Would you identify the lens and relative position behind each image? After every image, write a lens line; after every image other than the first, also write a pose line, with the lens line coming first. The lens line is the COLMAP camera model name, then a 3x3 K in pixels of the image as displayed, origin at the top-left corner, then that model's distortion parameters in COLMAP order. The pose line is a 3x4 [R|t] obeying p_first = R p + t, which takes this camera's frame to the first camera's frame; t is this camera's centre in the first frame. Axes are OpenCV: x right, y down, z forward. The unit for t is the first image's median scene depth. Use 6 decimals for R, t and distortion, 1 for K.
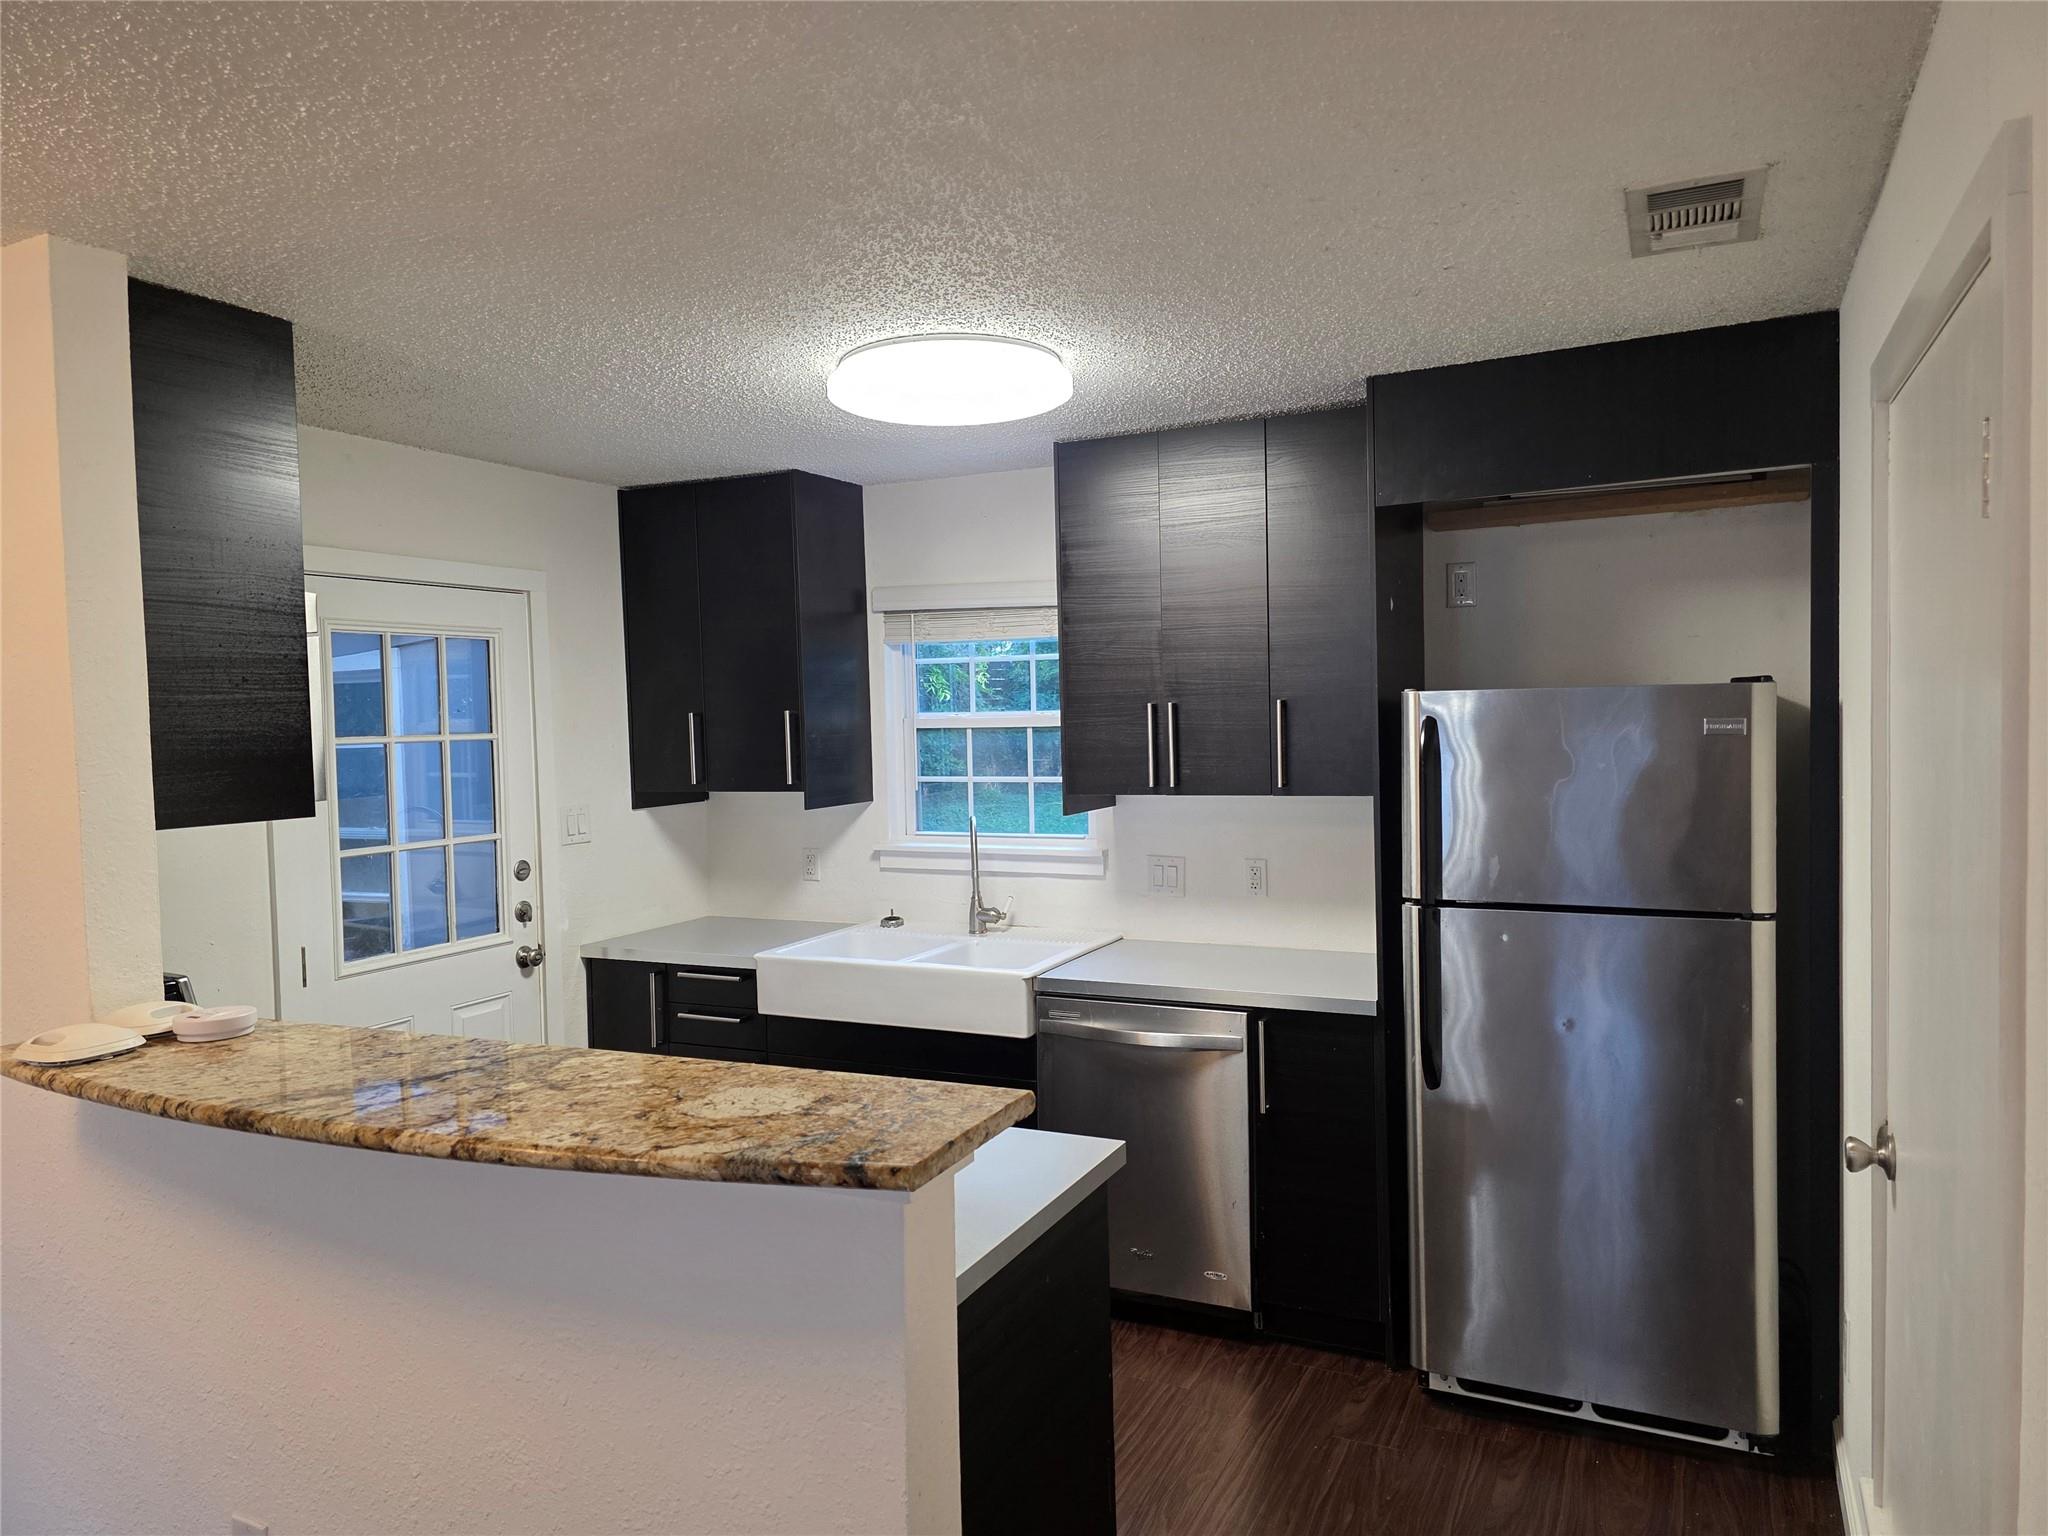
lens RADIAL K [[1392.4, 0, 1017.5], [0, 1392.4, 776.7], [0, 0, 1]] dist [0.035079, -0.023299]
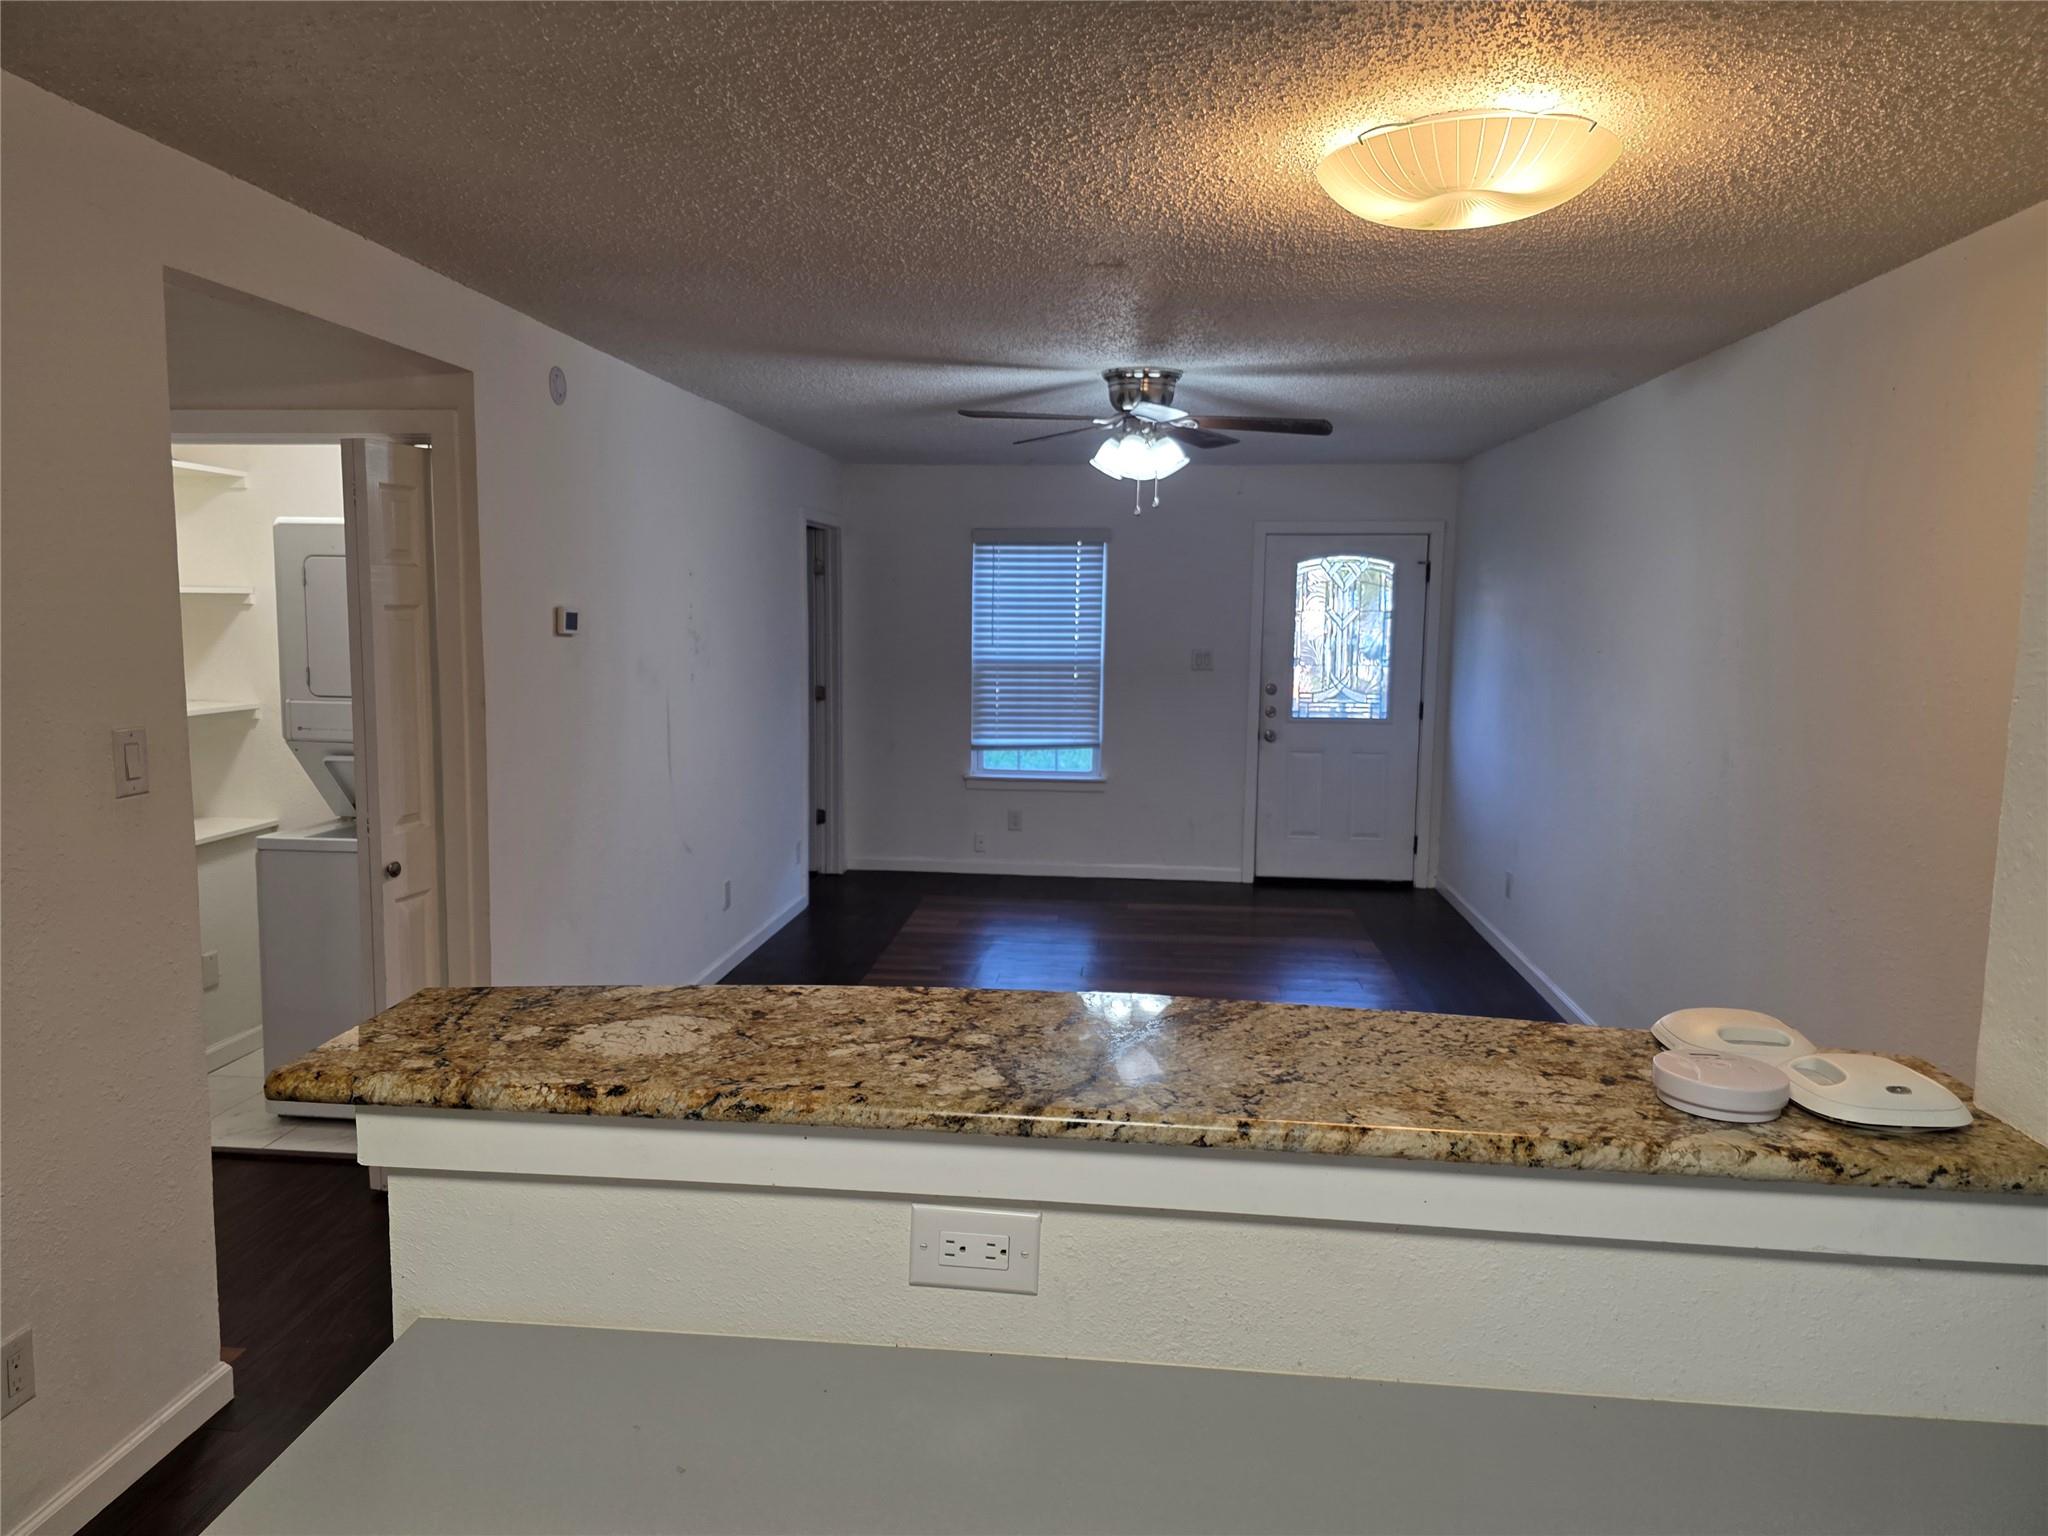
lens RADIAL K [[1392.4, 0, 1034.0], [0, 1392.4, 752.0], [0, 0, 1]] dist [0.035079, -0.023299]
pose [[-0.930689, 0.054922, -0.361666, -0.046199], [-0.005575, 0.986421, 0.164144, -0.032660], [0.365770, 0.154783, -0.917744, 0.759957]]
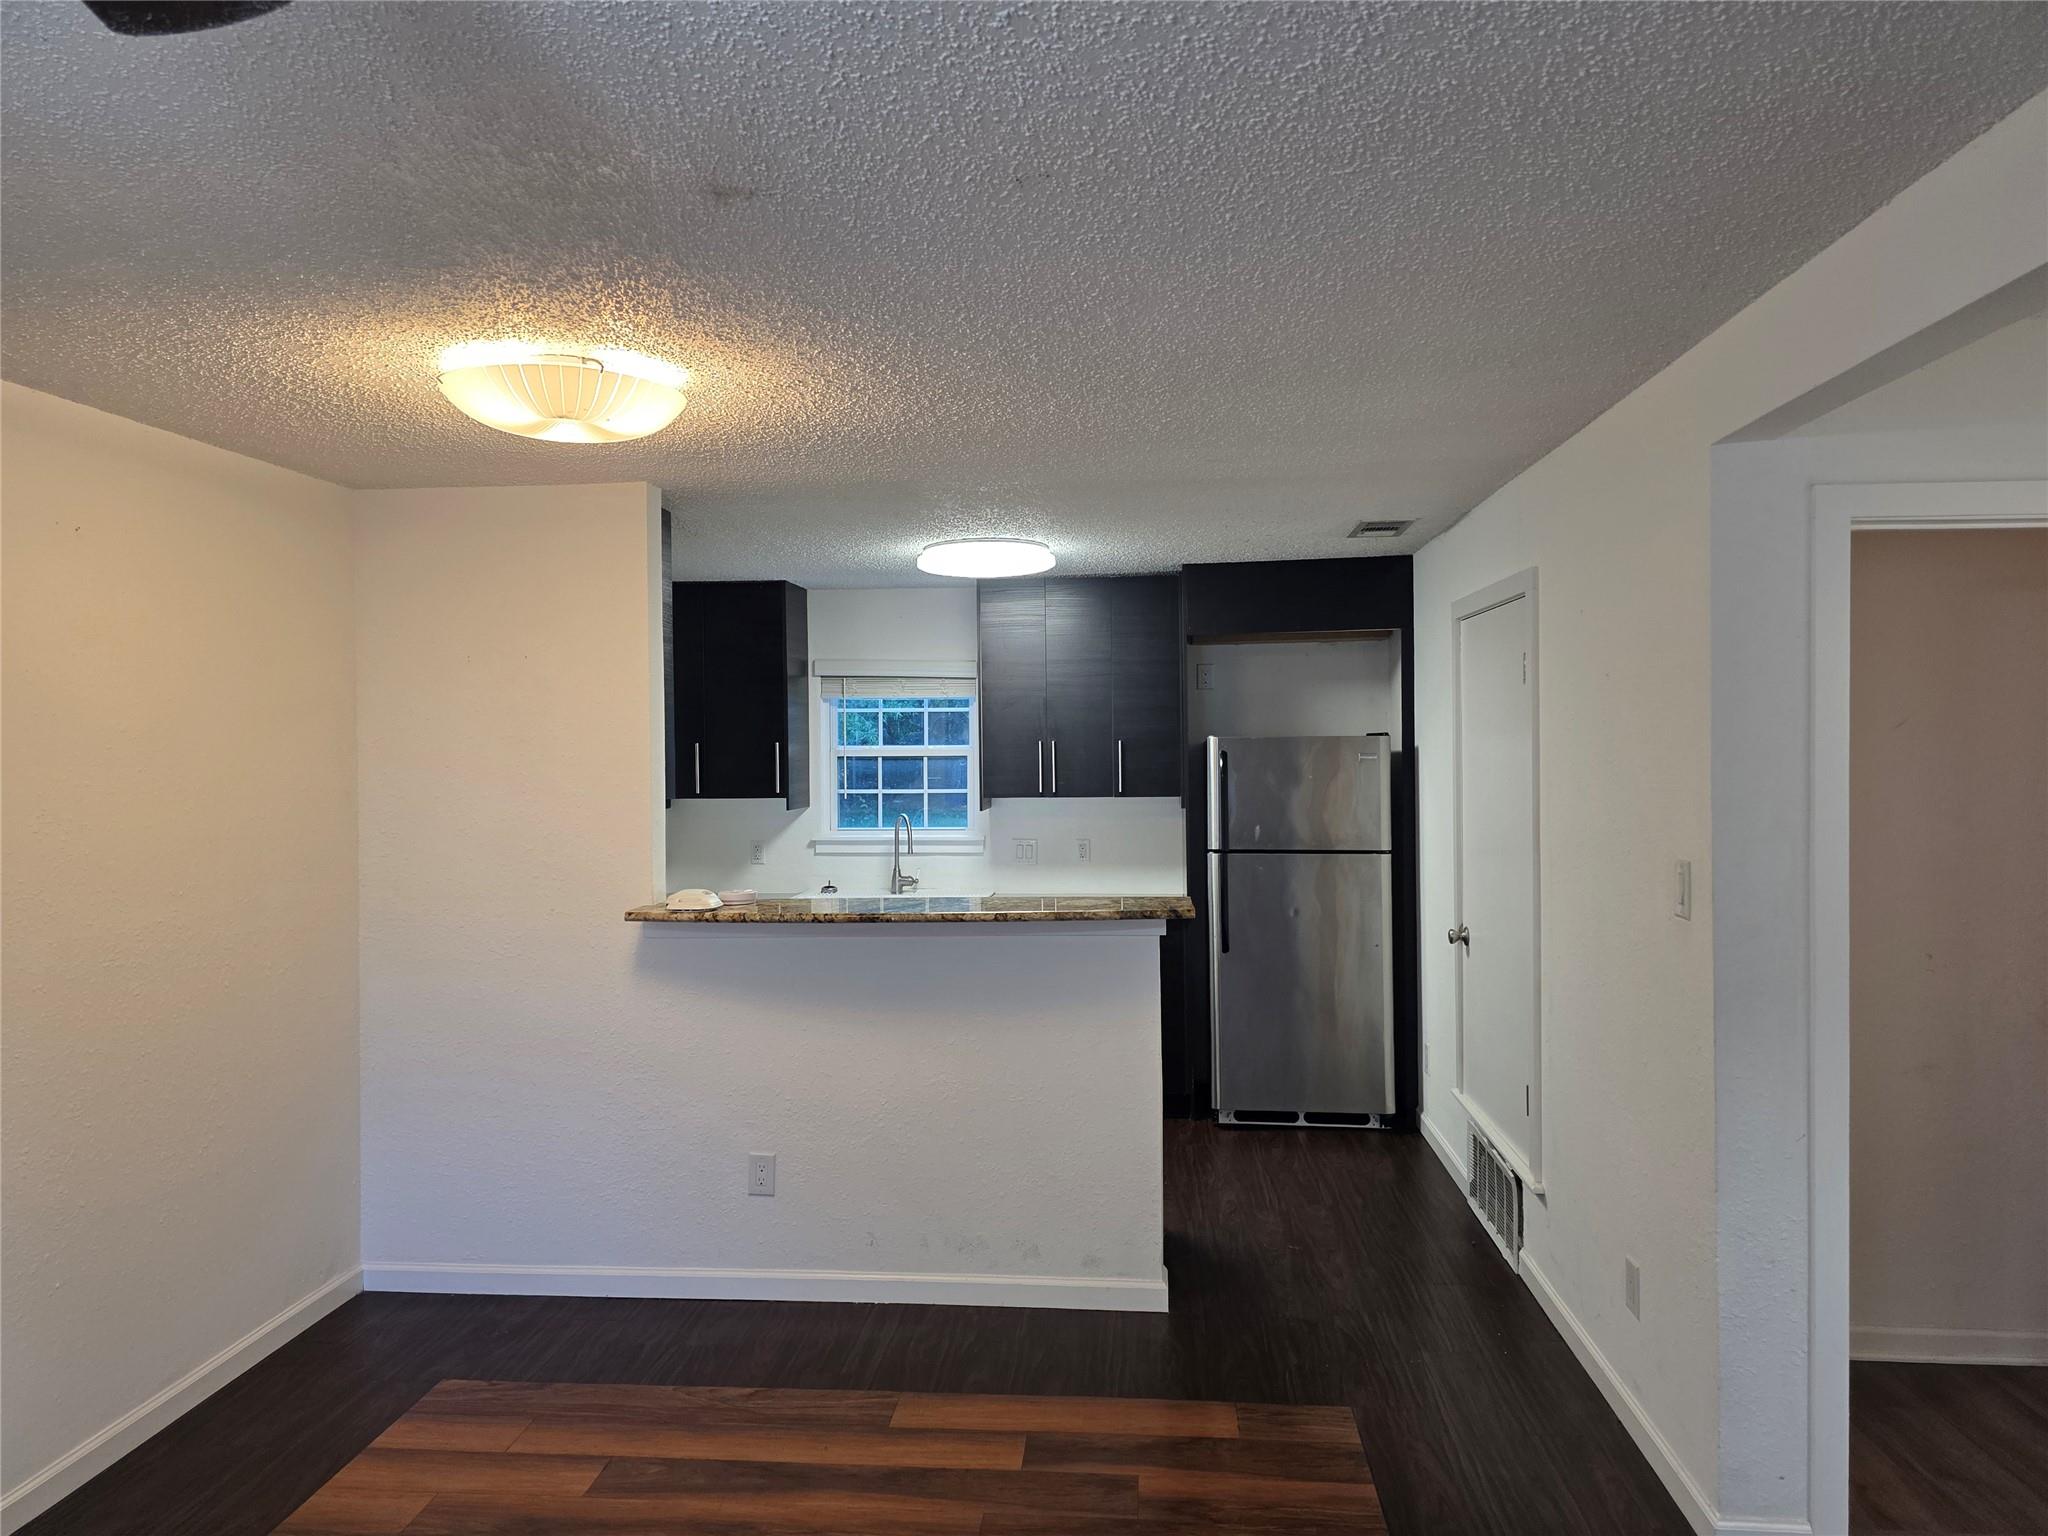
lens RADIAL K [[1392.4, 0, 1018.9], [0, 1392.4, 749.7], [0, 0, 1]] dist [0.035079, -0.023299]
pose [[0.932741, 0.014106, 0.360272, -0.478791], [0.004084, 0.998757, -0.049680, 0.035276], [-0.360525, 0.047810, 0.931524, -0.478535]]
